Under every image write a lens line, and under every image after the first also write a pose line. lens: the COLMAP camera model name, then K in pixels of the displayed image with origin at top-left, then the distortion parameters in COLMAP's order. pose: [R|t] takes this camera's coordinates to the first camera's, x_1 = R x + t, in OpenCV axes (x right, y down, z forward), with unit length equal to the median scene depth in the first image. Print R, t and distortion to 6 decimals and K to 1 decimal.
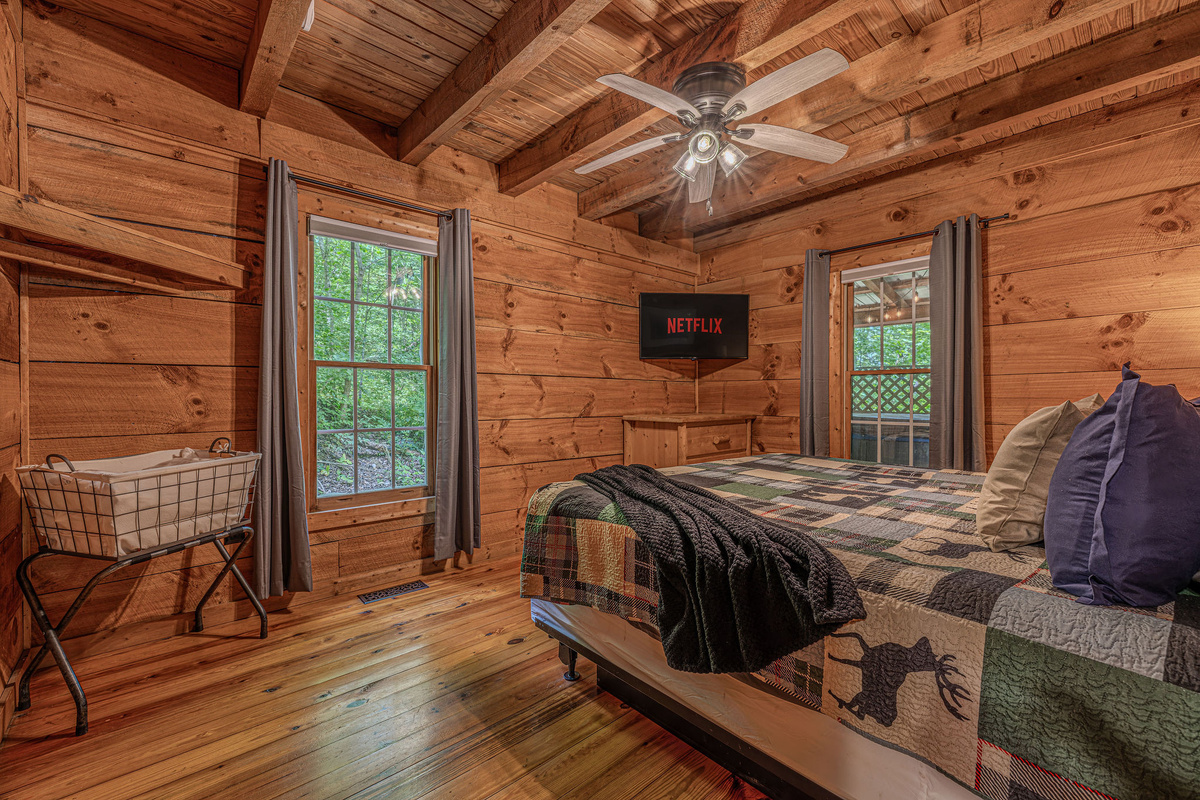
lens RADIAL K [[499.8, 0, 604.8], [0, 499.8, 405.9], [0, 0, 1]] dist [0.000122, 0.000423]
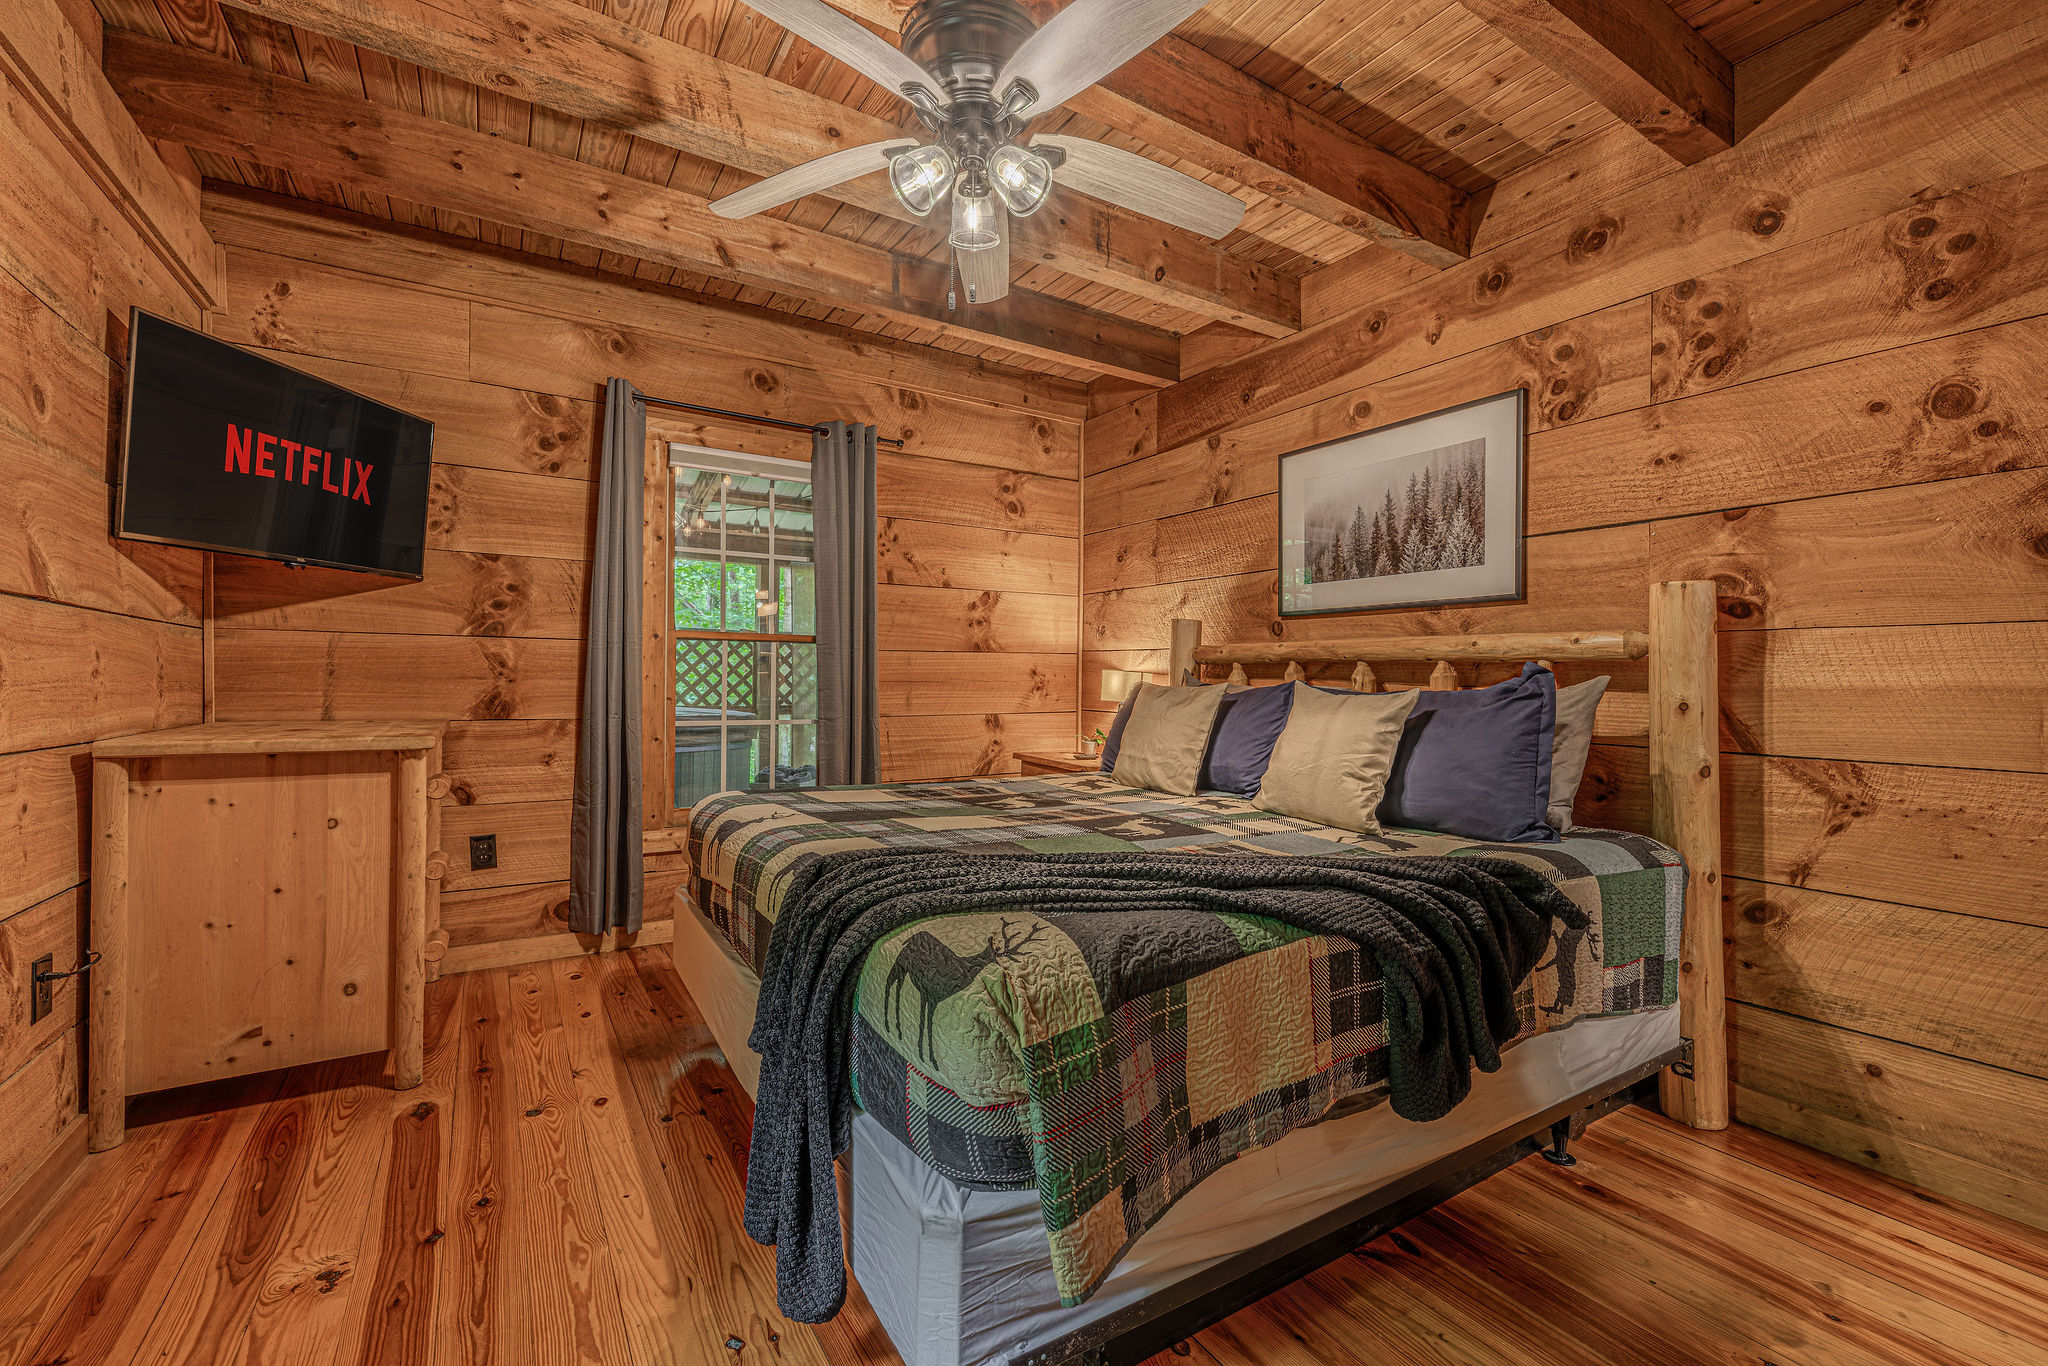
lens RADIAL K [[852.9, 0, 1031.6], [0, 852.9, 686.8], [0, 0, 1]] dist [0.000122, 0.000423]
pose [[0.176116, -0.004160, 0.984361, -0.357336], [0.007731, 0.999966, 0.002843, -0.008485], [-0.984339, 0.007110, 0.176142, 0.465770]]
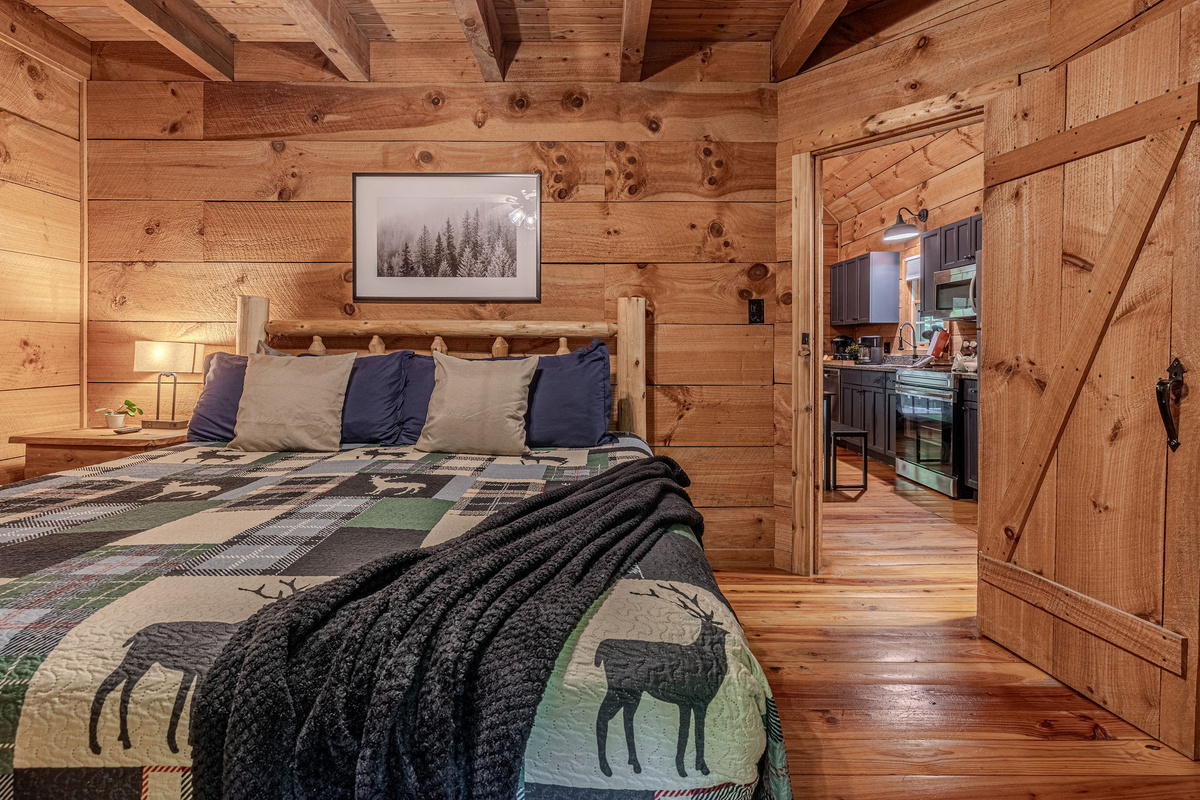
lens RADIAL K [[558.2, 0, 588.1], [0, 558.2, 356.5], [0, 0, 1]] dist [0.000051, 0.000403]
pose [[-0.735967, -0.005908, 0.676991, -0.164431], [0.012763, 0.999663, 0.022600, -0.015172], [-0.676897, 0.025273, -0.735644, 0.709346]]
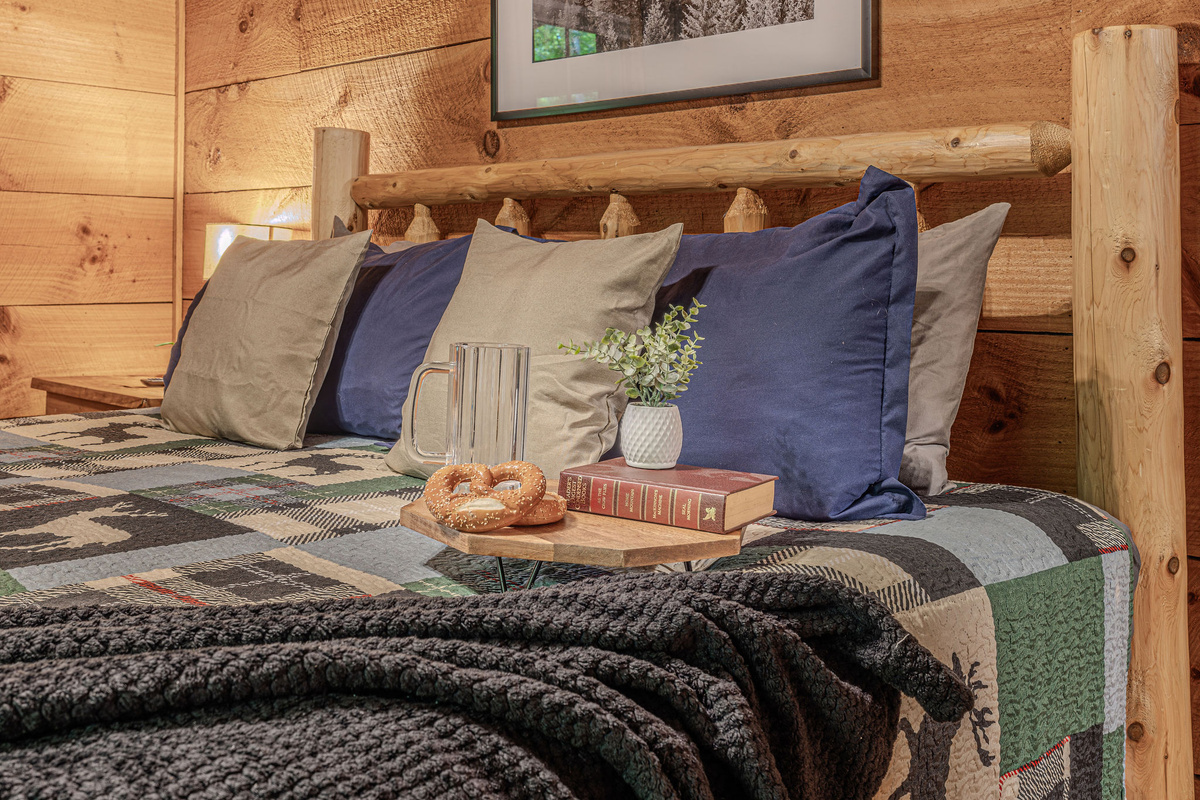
lens RADIAL K [[1237.5, 0, 582.2], [0, 1237.5, 281.4], [0, 0, 1]] dist [0.012158, 0.000000]
pose [[-0.085002, -0.000983, 0.996380, -0.157584], [0.010169, 0.999947, 0.001854, 0.016066], [-0.996329, 0.010289, -0.084987, 0.376201]]
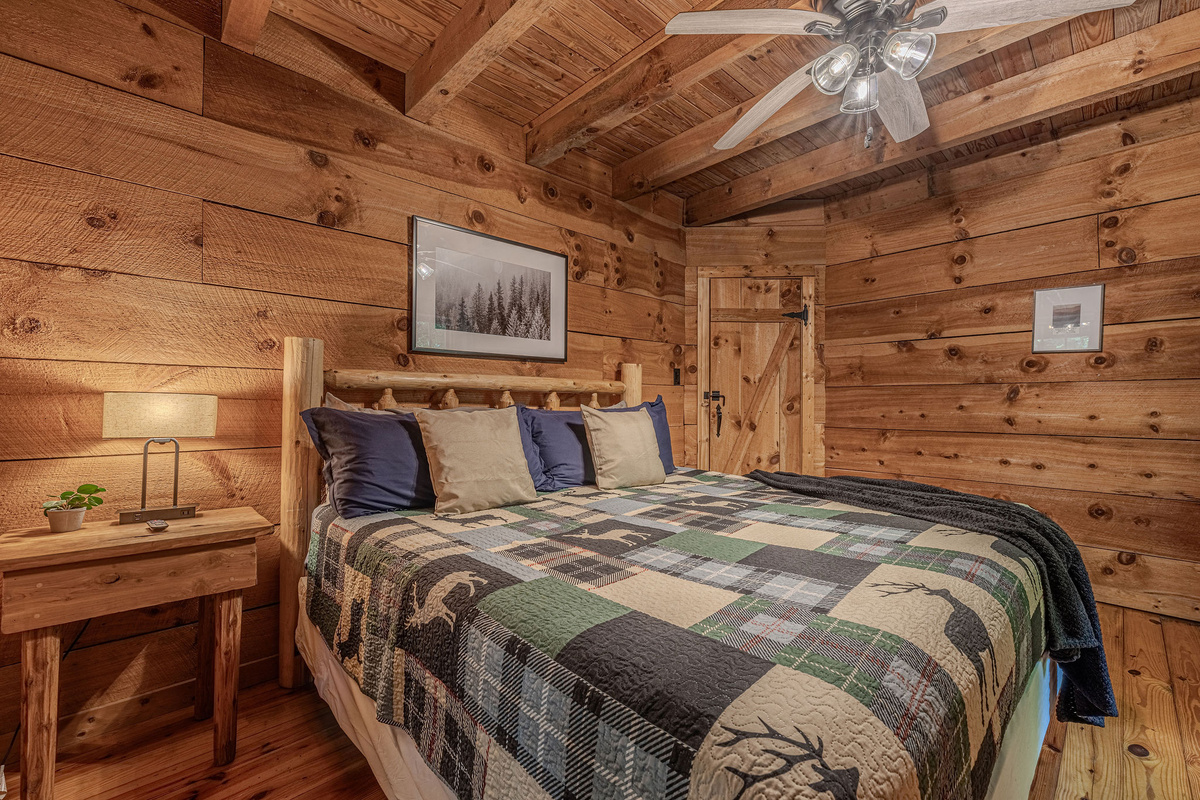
lens RADIAL K [[496.6, 0, 602.6], [0, 496.6, 409.2], [0, 0, 1]] dist [-0.002985, 0.000471]
pose [[-0.999838, 0.004686, -0.017352, 0.352106], [0.004132, 0.999486, 0.031791, -0.023476], [0.017492, 0.031714, -0.999344, 1.002026]]
